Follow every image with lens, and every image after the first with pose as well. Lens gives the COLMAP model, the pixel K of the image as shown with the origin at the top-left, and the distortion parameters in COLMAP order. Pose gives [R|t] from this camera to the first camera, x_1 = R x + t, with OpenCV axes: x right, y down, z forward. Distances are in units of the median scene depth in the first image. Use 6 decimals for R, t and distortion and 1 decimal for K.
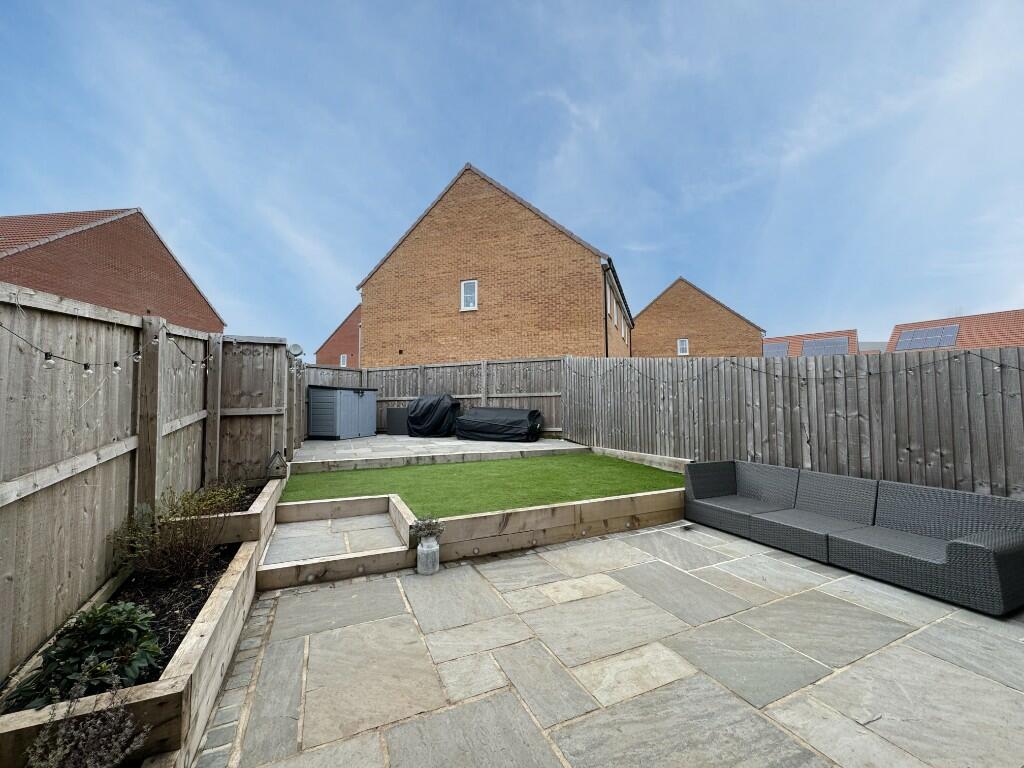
lens RADIAL K [[407.5, 0, 515.9], [0, 407.5, 386.4], [0, 0, 1]] dist [-0.001882, -0.000141]
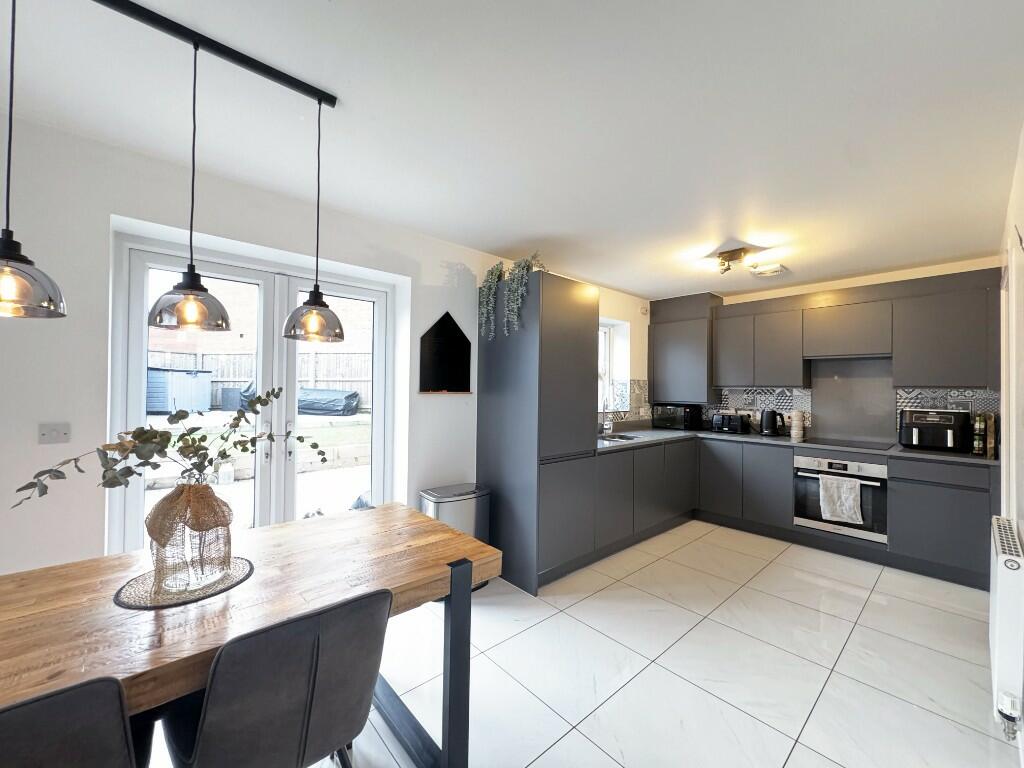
lens RADIAL K [[407.5, 0, 507.9], [0, 407.5, 385.8], [0, 0, 1]] dist [-0.001882, -0.000141]
pose [[0.963487, 0.019643, 0.267034, 0.171204], [-0.029875, 0.998965, 0.034310, -0.017993], [-0.266083, -0.041035, 0.963076, -0.350521]]
